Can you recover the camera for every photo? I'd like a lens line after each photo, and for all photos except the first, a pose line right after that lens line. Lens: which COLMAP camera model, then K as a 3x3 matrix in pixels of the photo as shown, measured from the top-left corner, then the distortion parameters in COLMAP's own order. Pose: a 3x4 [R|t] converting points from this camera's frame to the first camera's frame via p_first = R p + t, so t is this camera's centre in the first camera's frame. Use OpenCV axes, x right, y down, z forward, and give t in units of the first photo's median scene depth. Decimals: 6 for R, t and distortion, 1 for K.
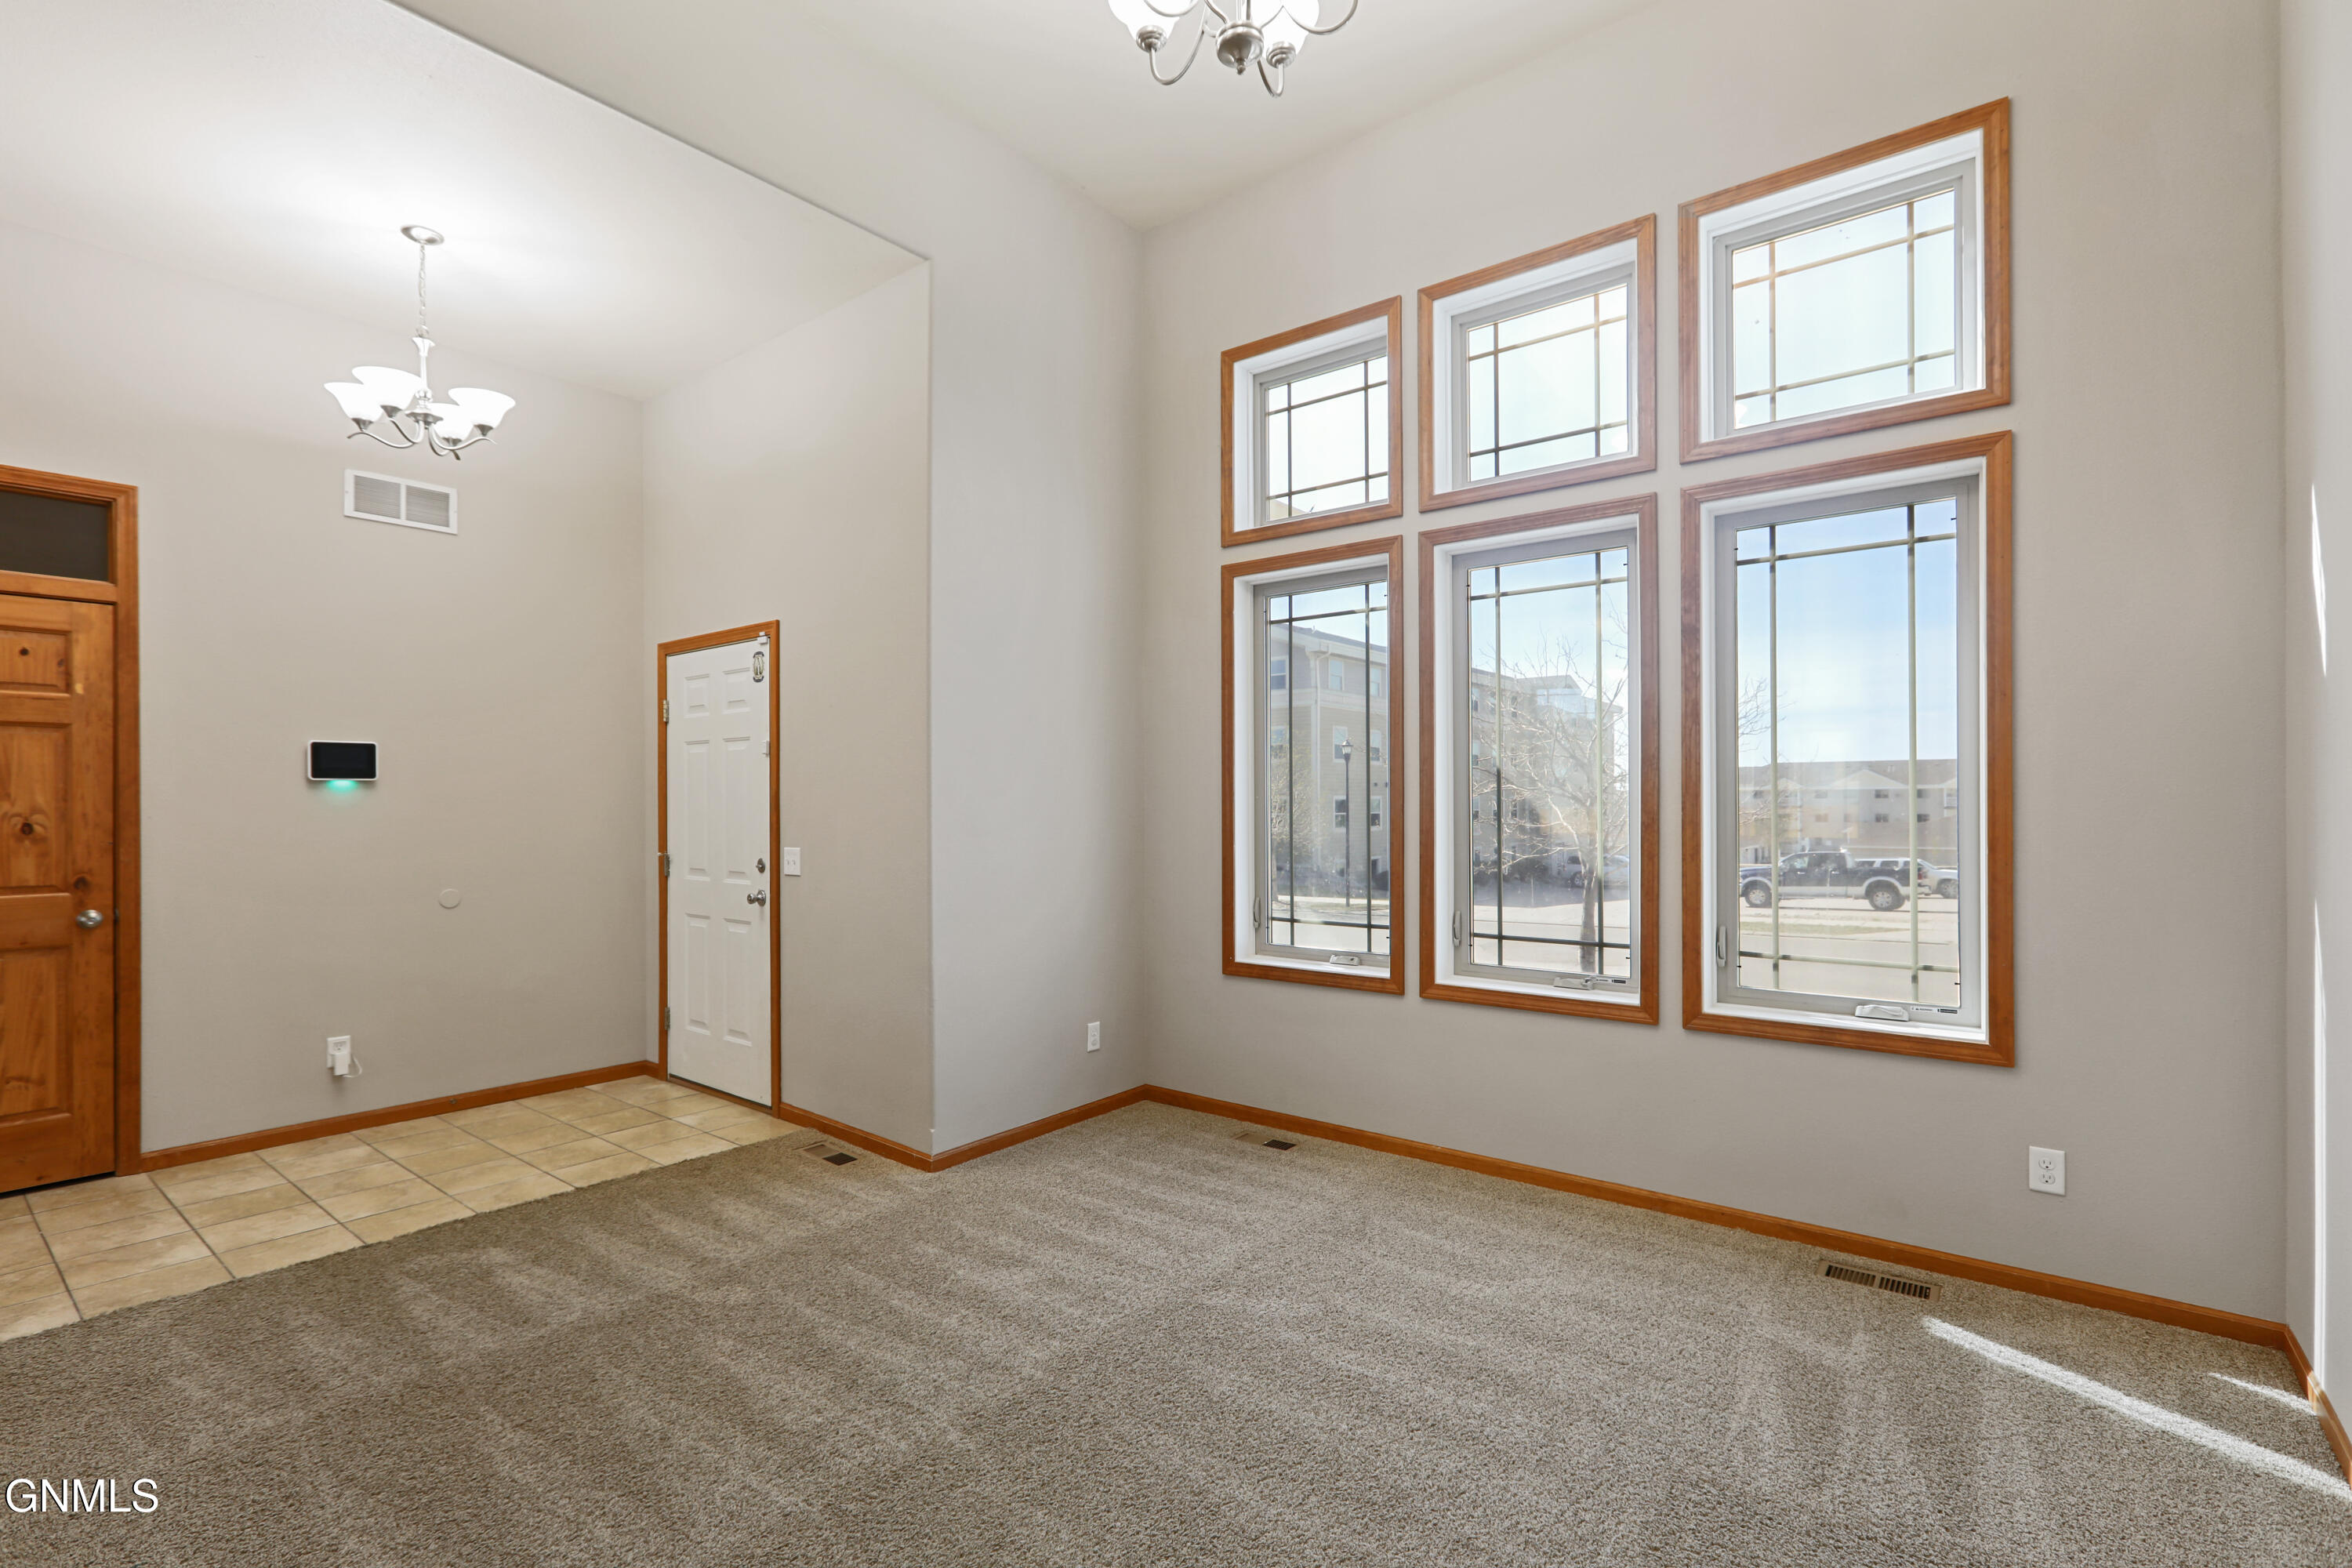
lens RADIAL K [[1075.9, 0, 1180.9], [0, 1075.9, 794.6], [0, 0, 1]] dist [0.015785, 0.000145]
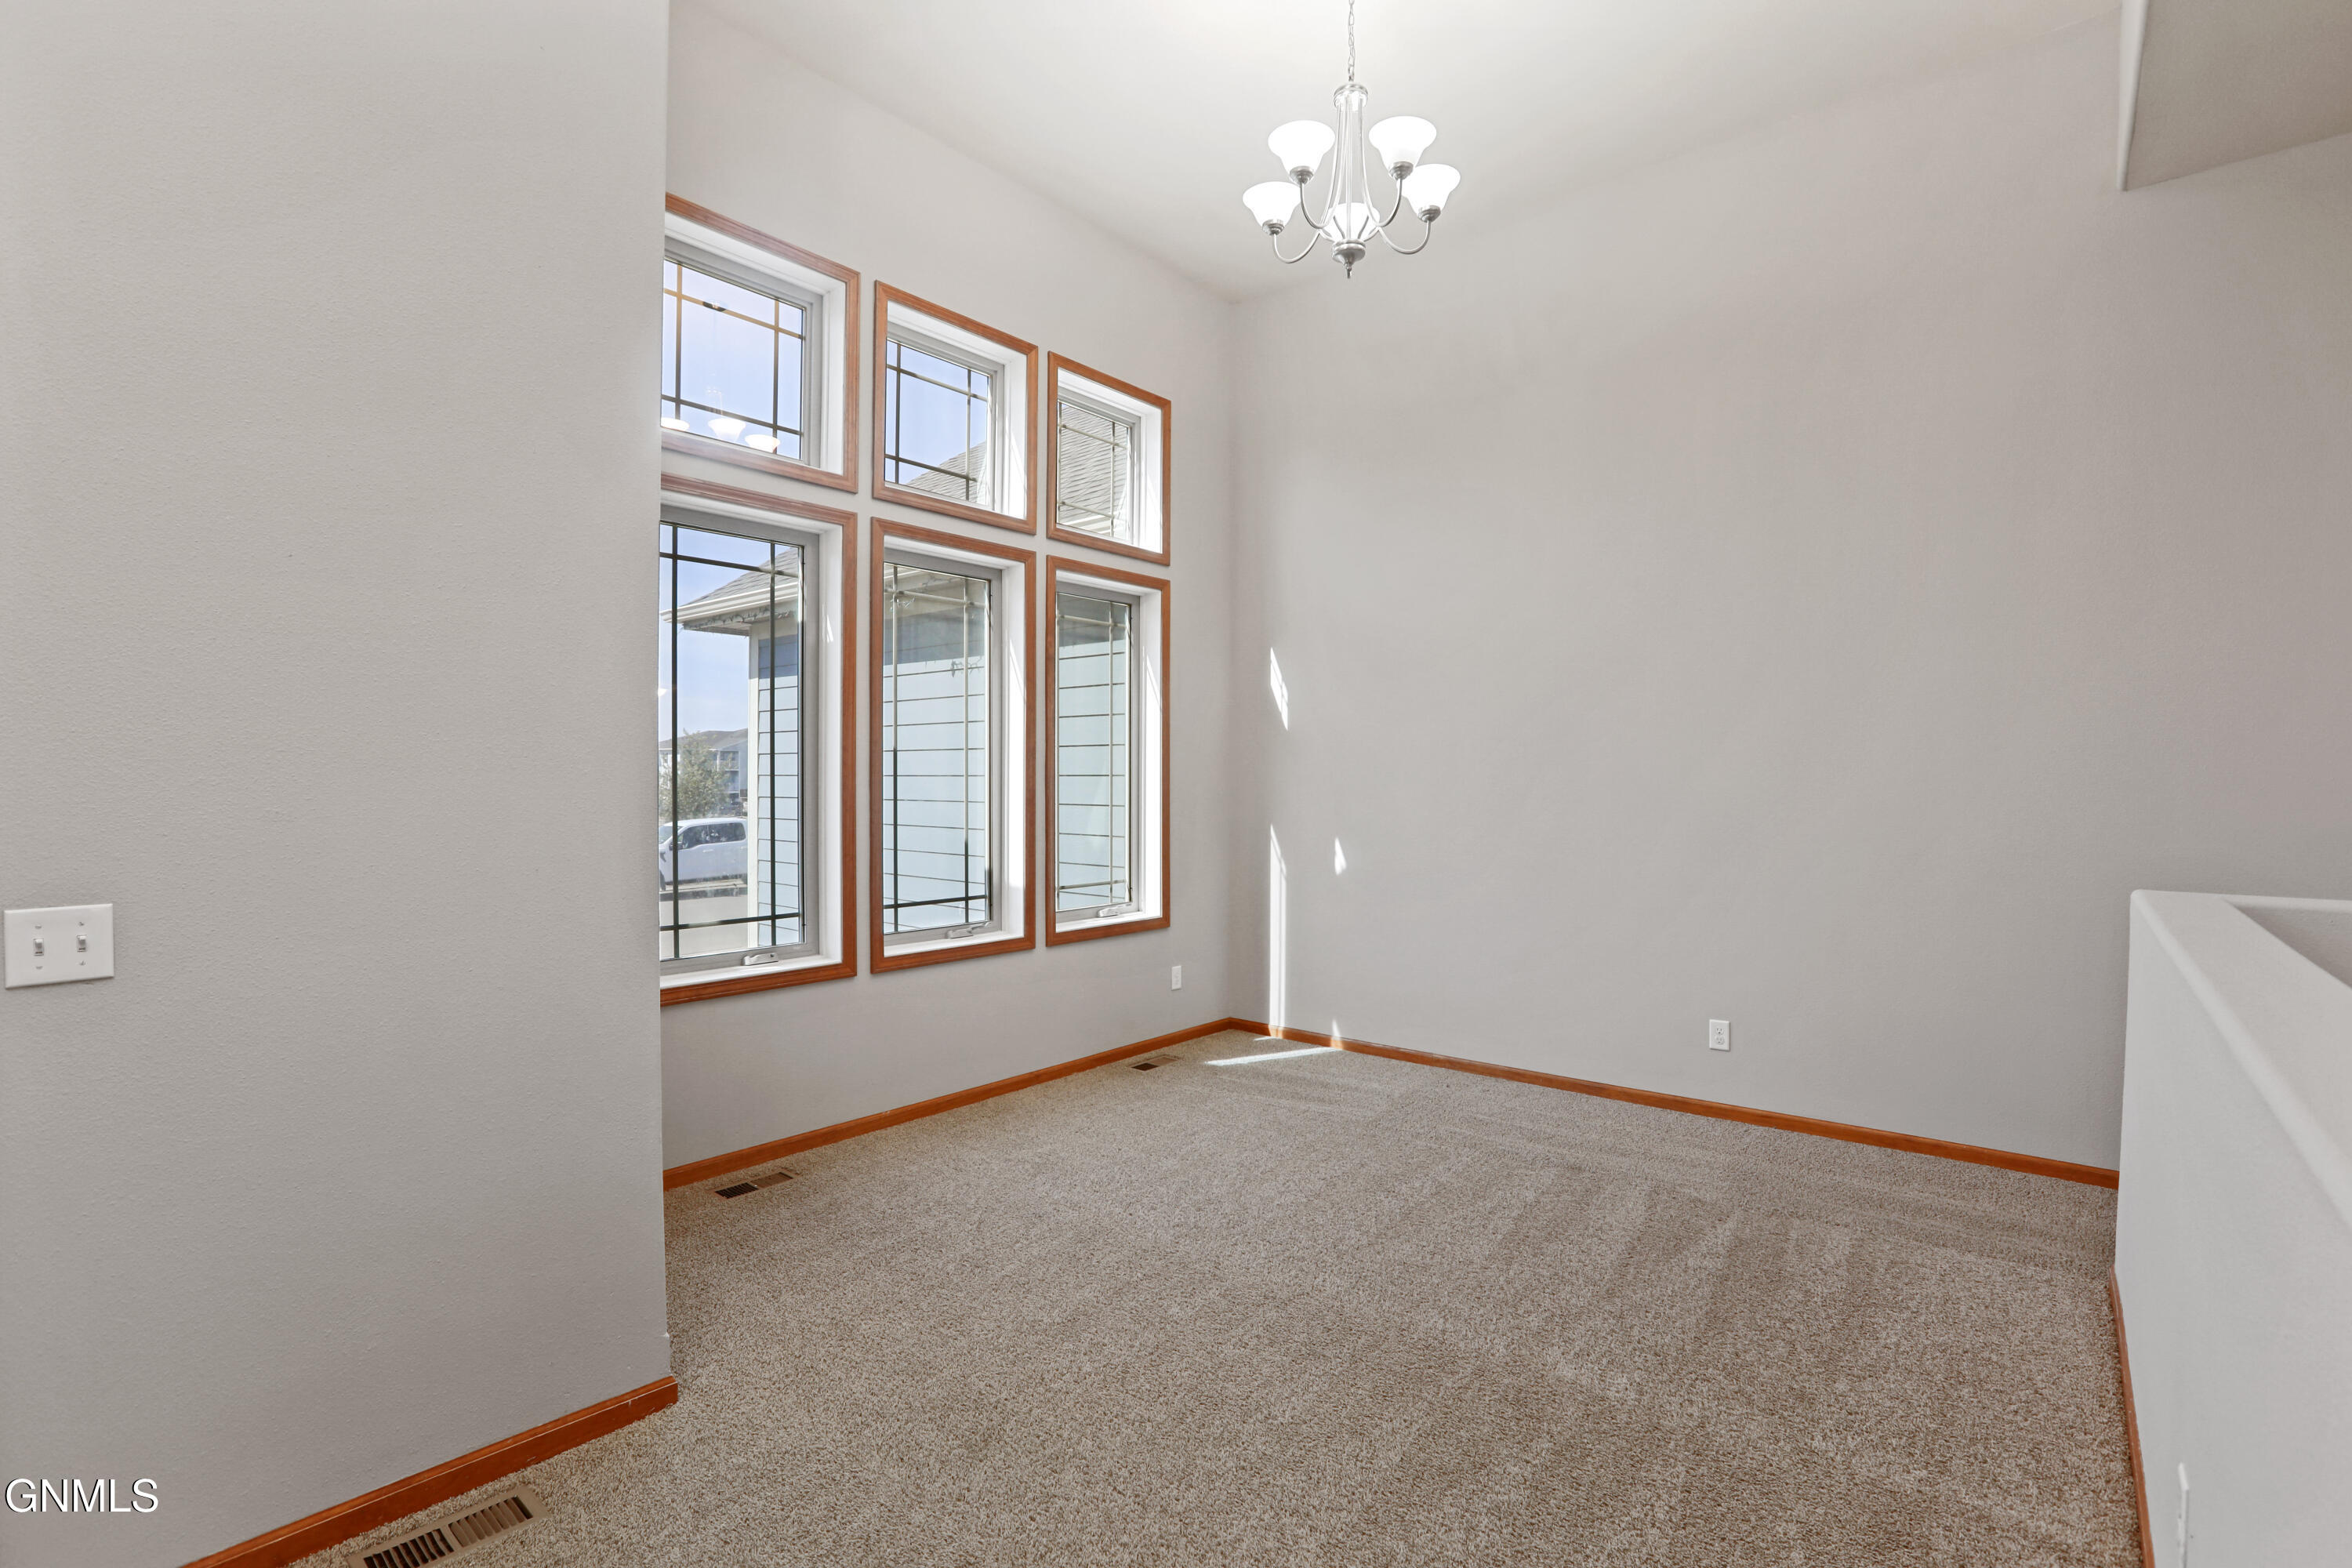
lens RADIAL K [[1101.7, 0, 1180.7], [0, 1101.7, 772.7], [0, 0, 1]] dist [0.000859, 0.000053]
pose [[0.034824, 0.007092, 0.999368, -0.868866], [-0.011885, 0.999907, -0.006682, 0.001660], [-0.999323, -0.011644, 0.034905, 0.721650]]
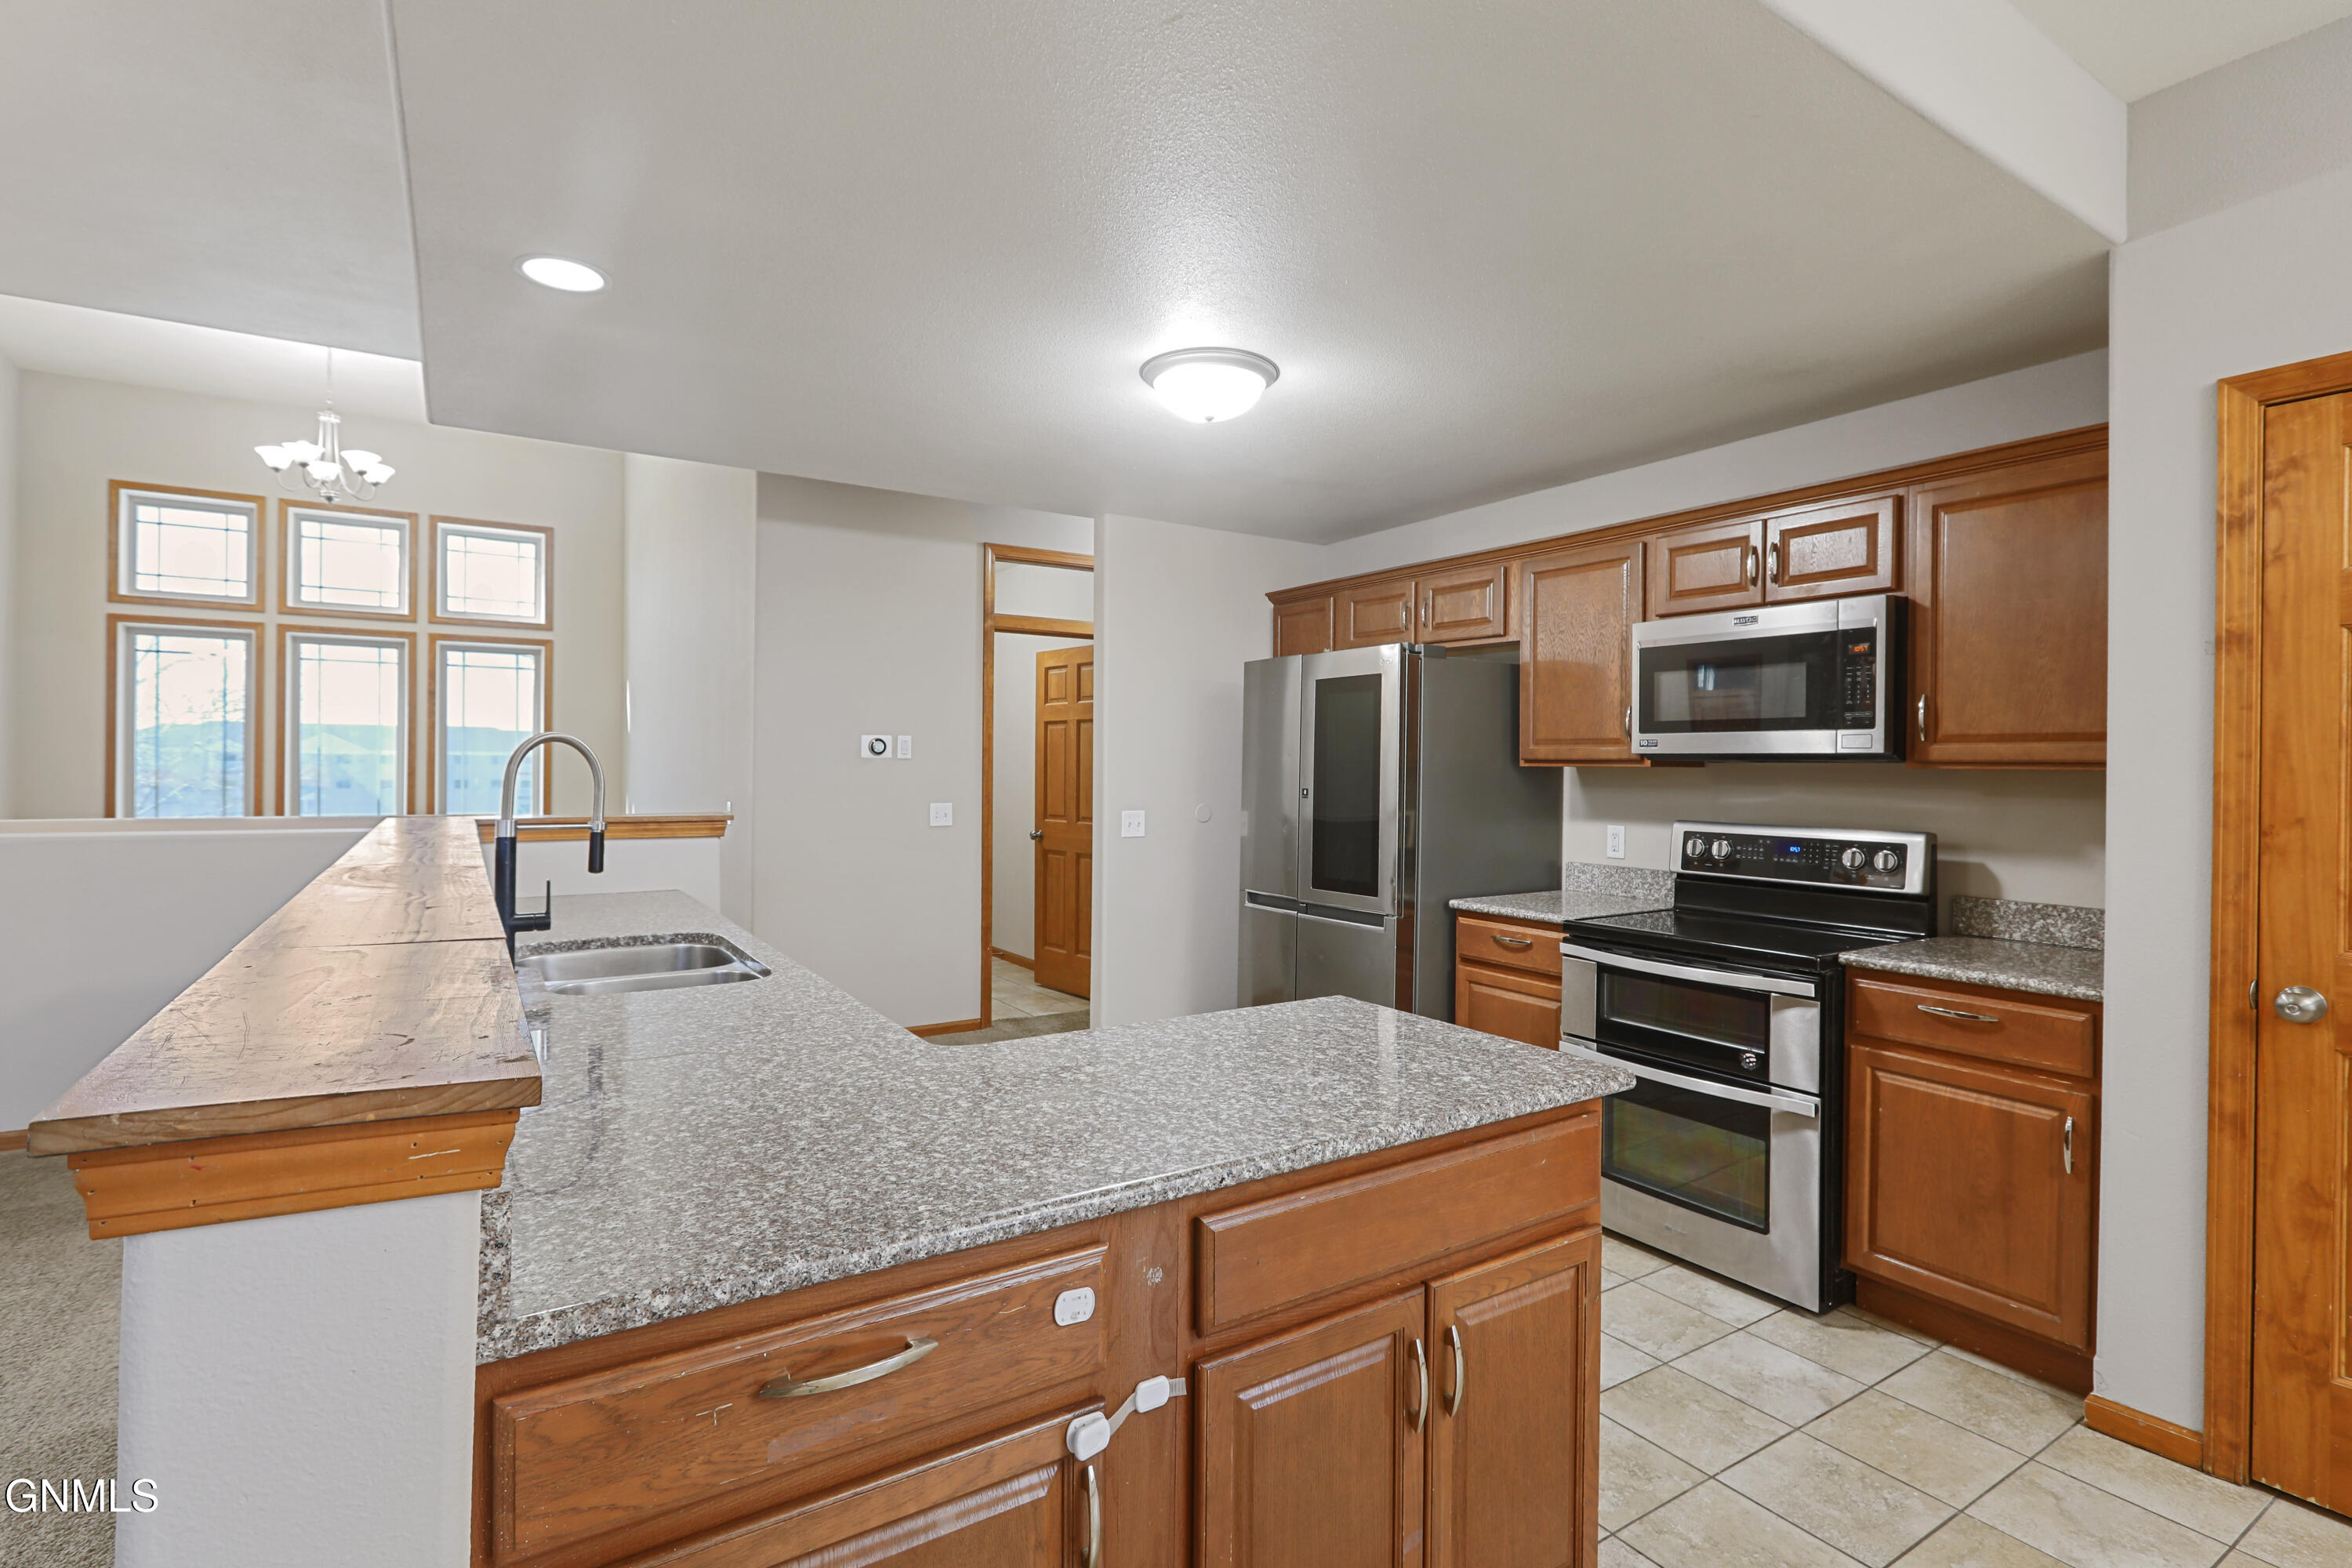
lens RADIAL K [[1101.7, 0, 1180.7], [0, 1101.7, 772.7], [0, 0, 1]] dist [0.000859, 0.000053]
pose [[0.316914, 0.003563, 0.948447, -1.239538], [-0.012051, 0.999927, 0.000270, 0.007610], [-0.948378, -0.011515, 0.316934, -1.271111]]
